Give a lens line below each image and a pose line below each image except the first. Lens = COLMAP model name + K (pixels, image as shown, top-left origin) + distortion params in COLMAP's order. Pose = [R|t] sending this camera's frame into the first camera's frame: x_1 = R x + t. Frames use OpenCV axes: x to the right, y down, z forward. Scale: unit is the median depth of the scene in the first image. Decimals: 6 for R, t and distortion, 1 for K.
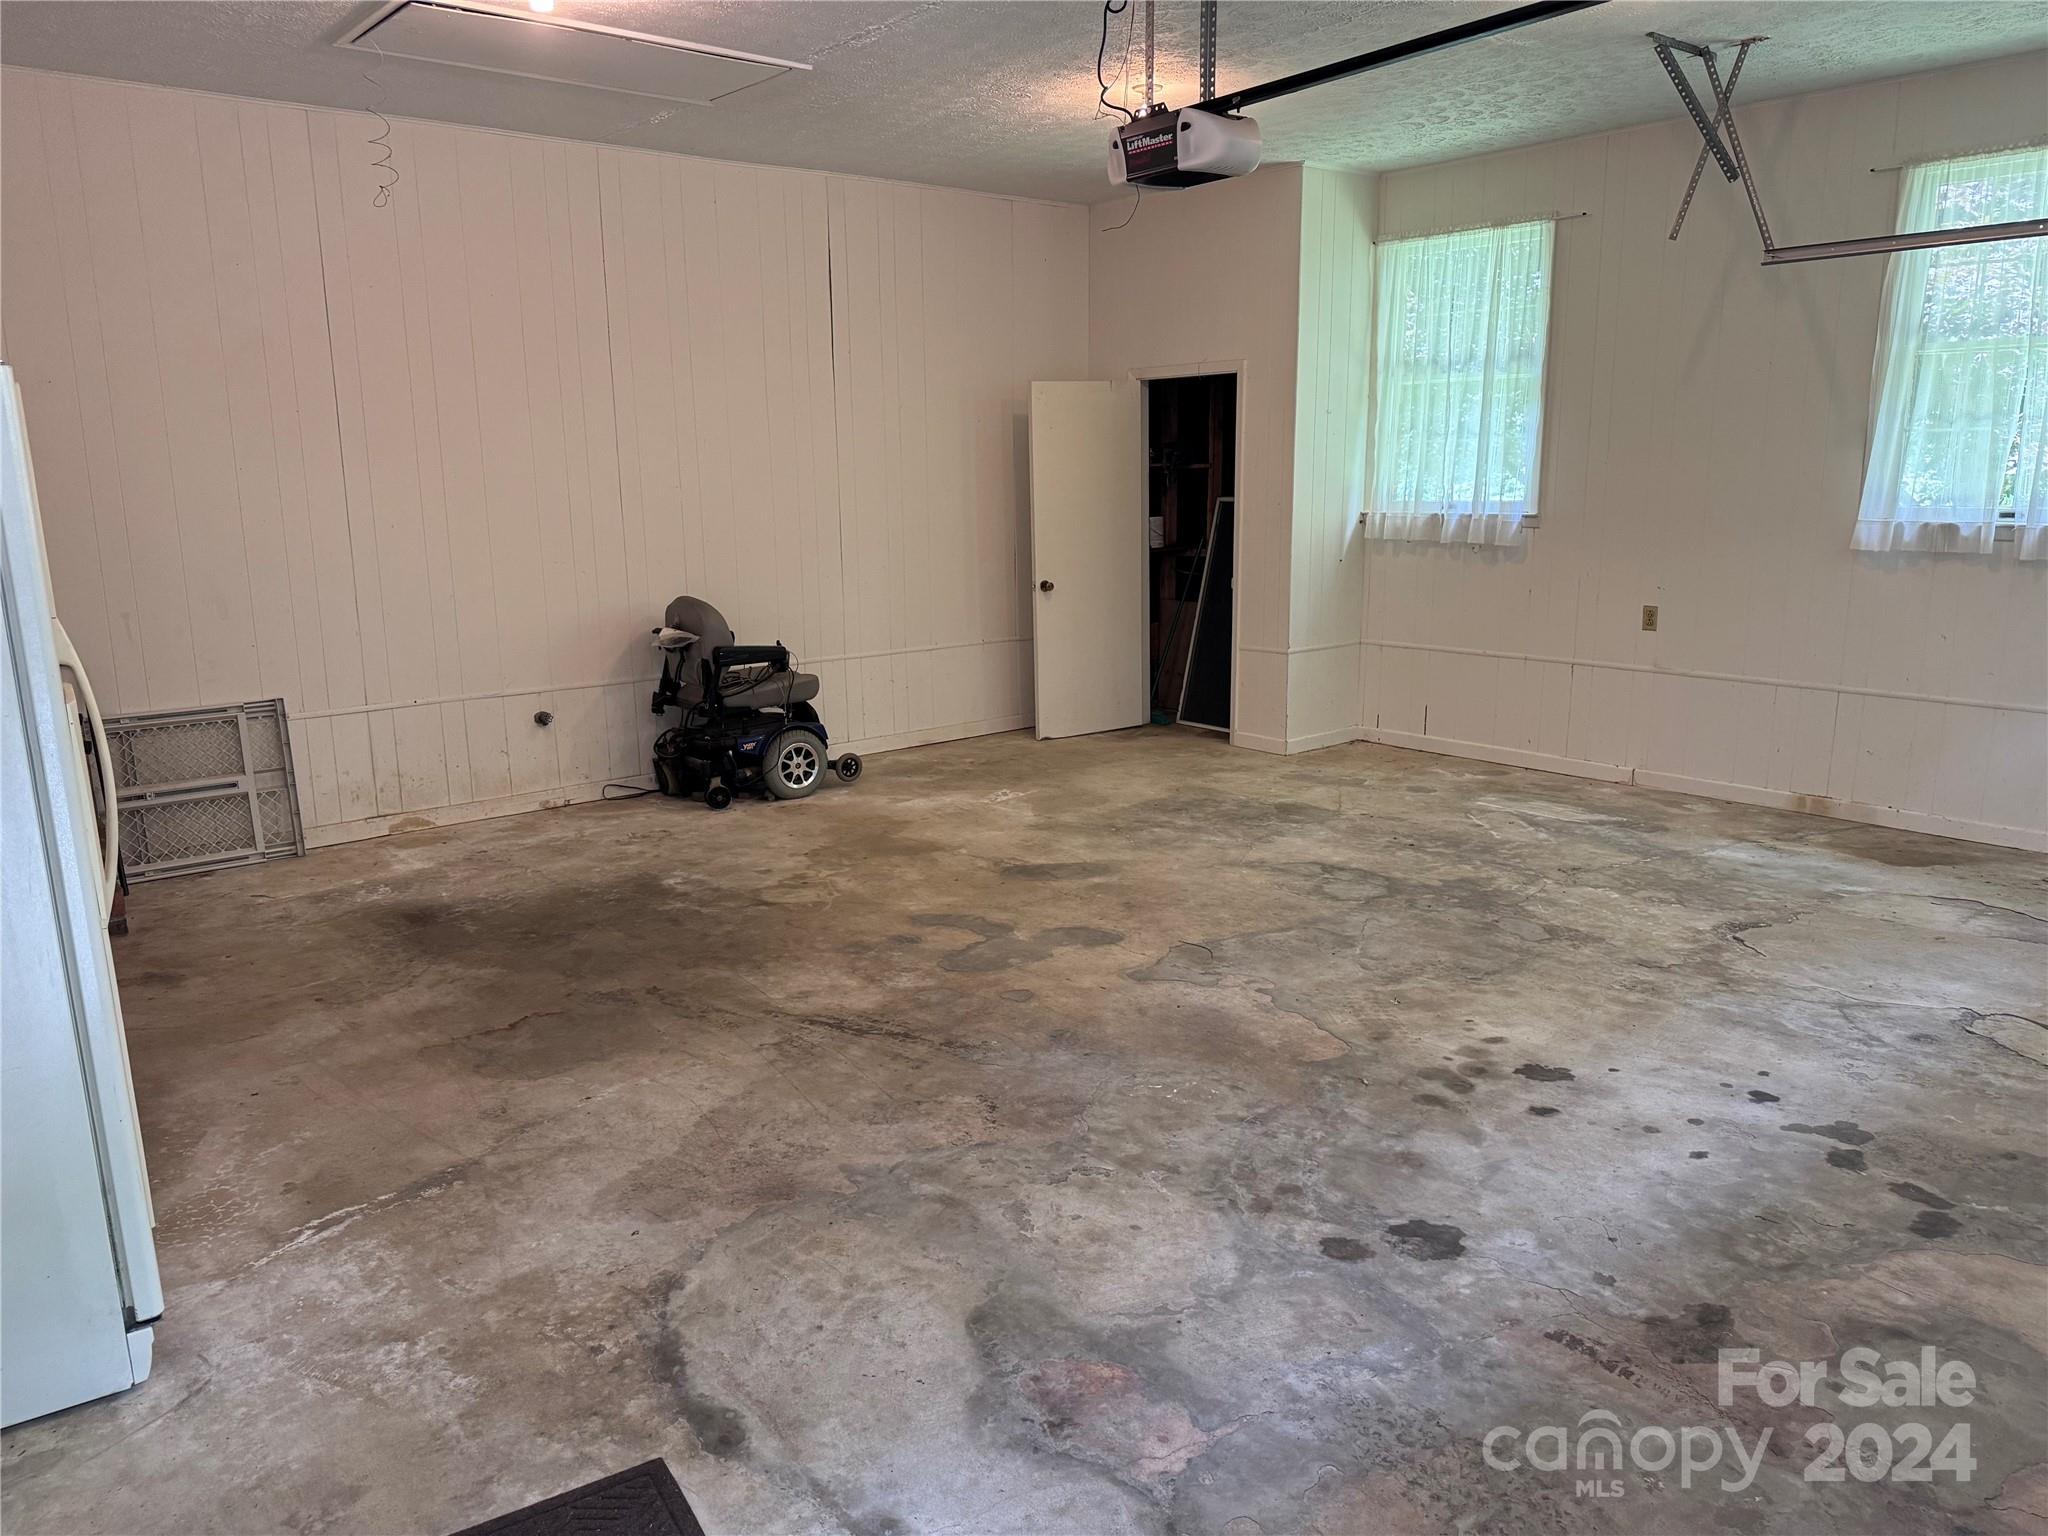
lens RADIAL K [[1435.5, 0, 1028.2], [0, 1435.5, 763.8], [0, 0, 1]] dist [0.082660, -0.079517]
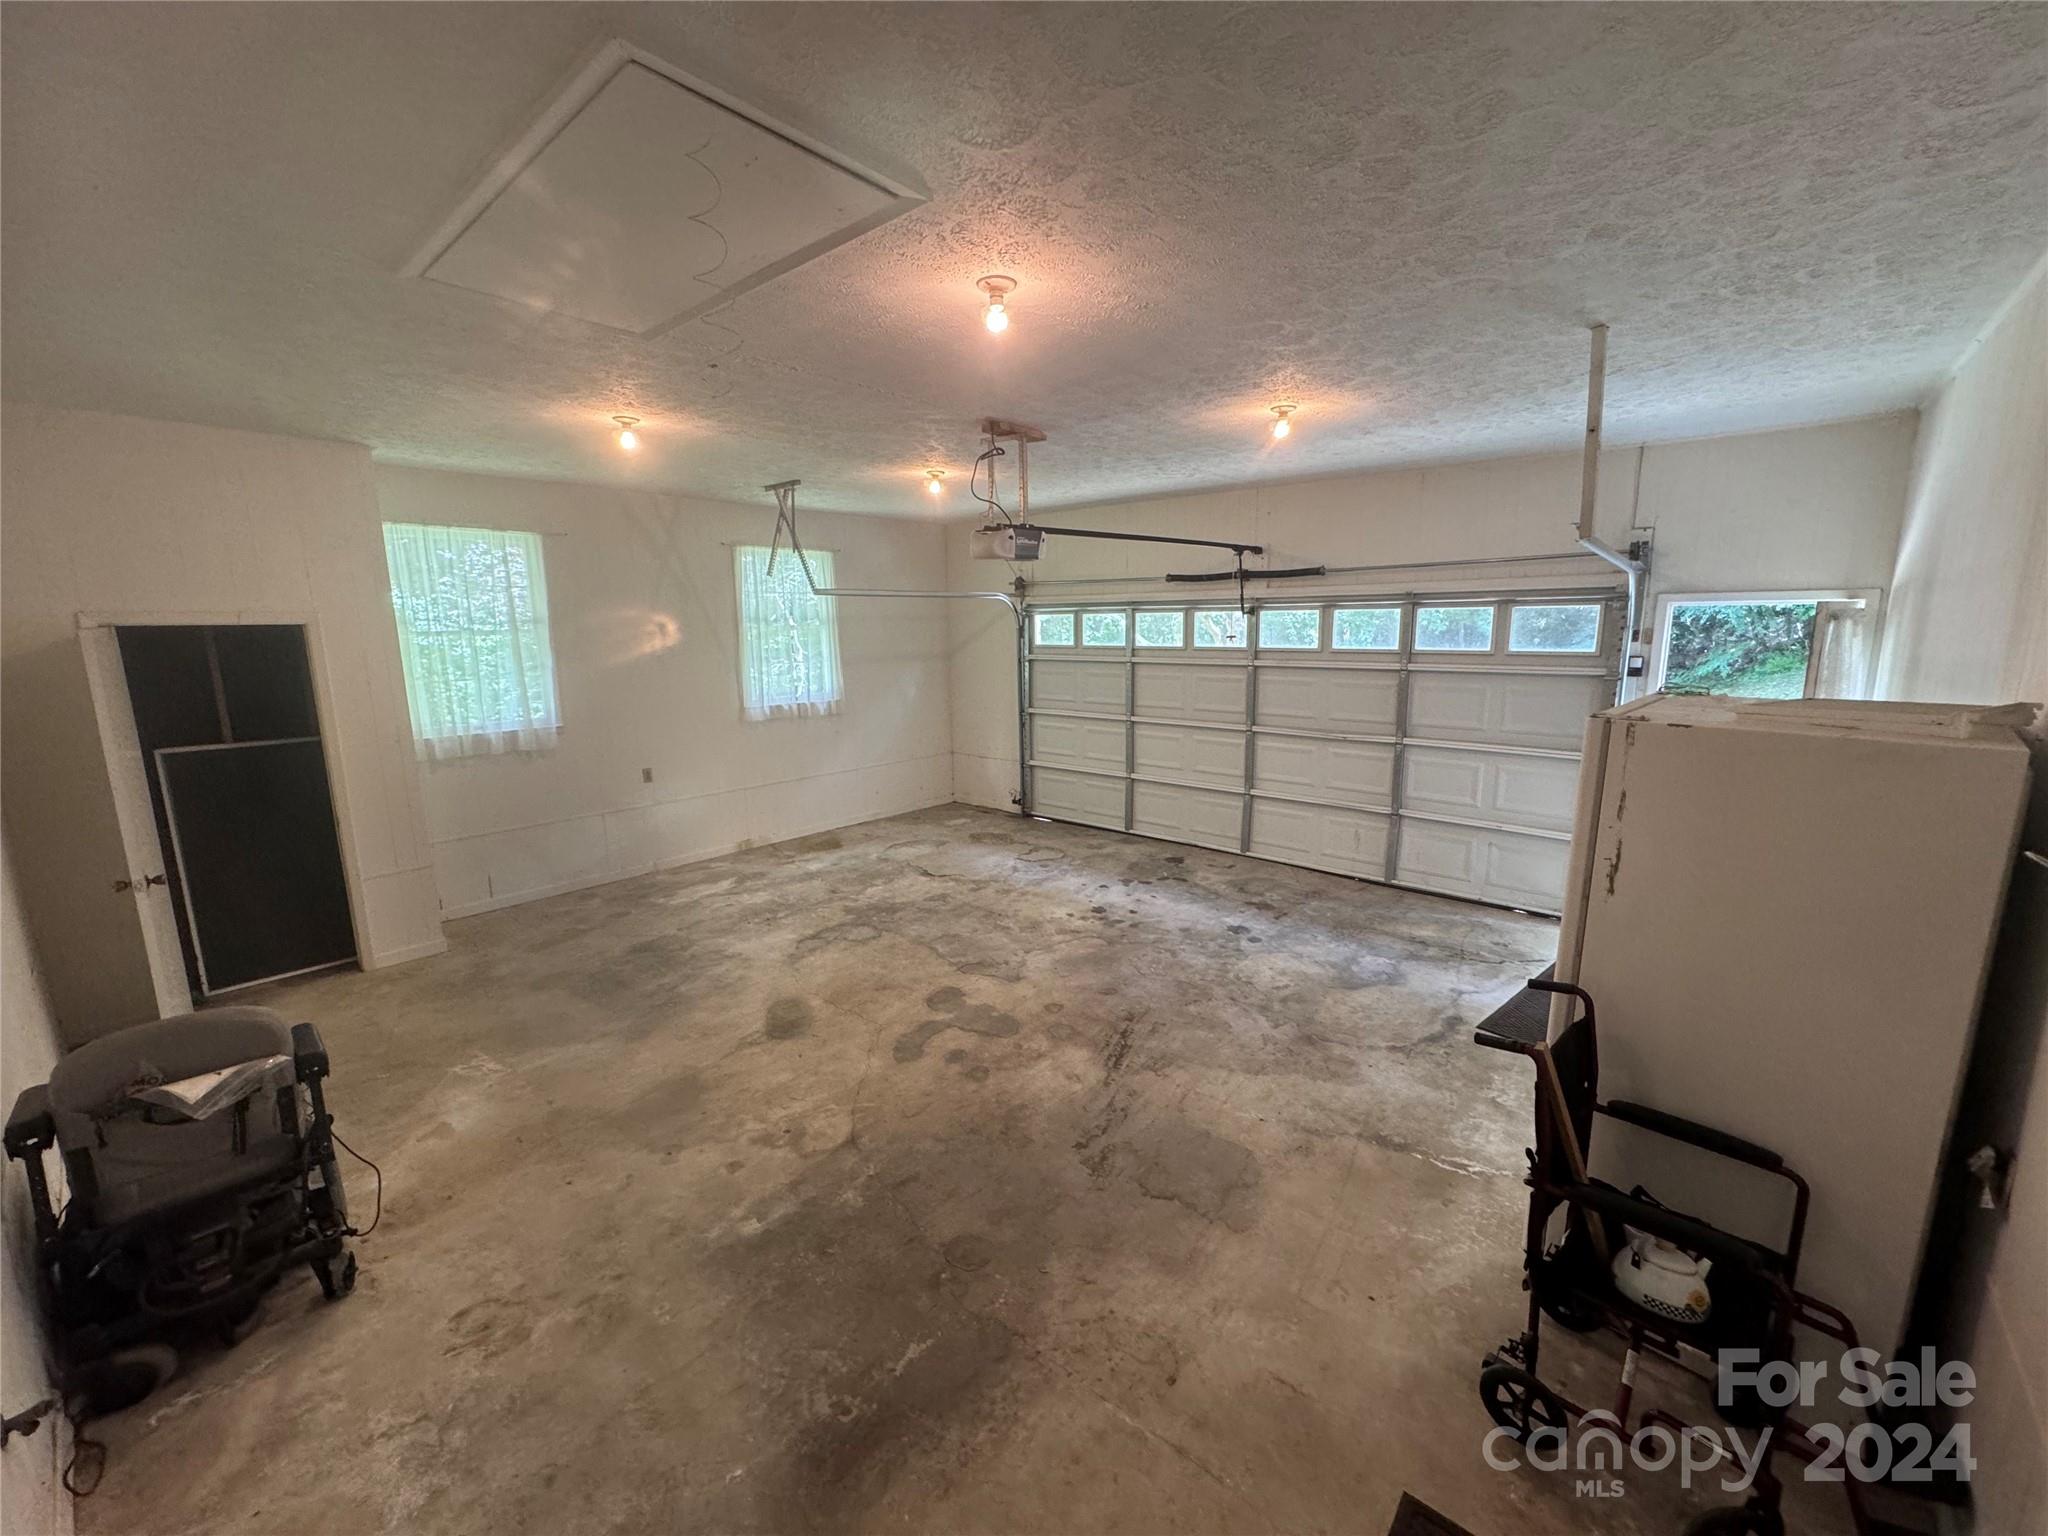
lens RADIAL K [[819.8, 0, 1017.1], [0, 819.8, 767.0], [0, 0, 1]] dist [0.002907, 0.001041]
pose [[-0.154176, -0.159540, 0.975078, -0.854402], [0.215954, 0.957575, 0.190822, -0.293347], [-0.964154, 0.239992, -0.113182, 1.006997]]
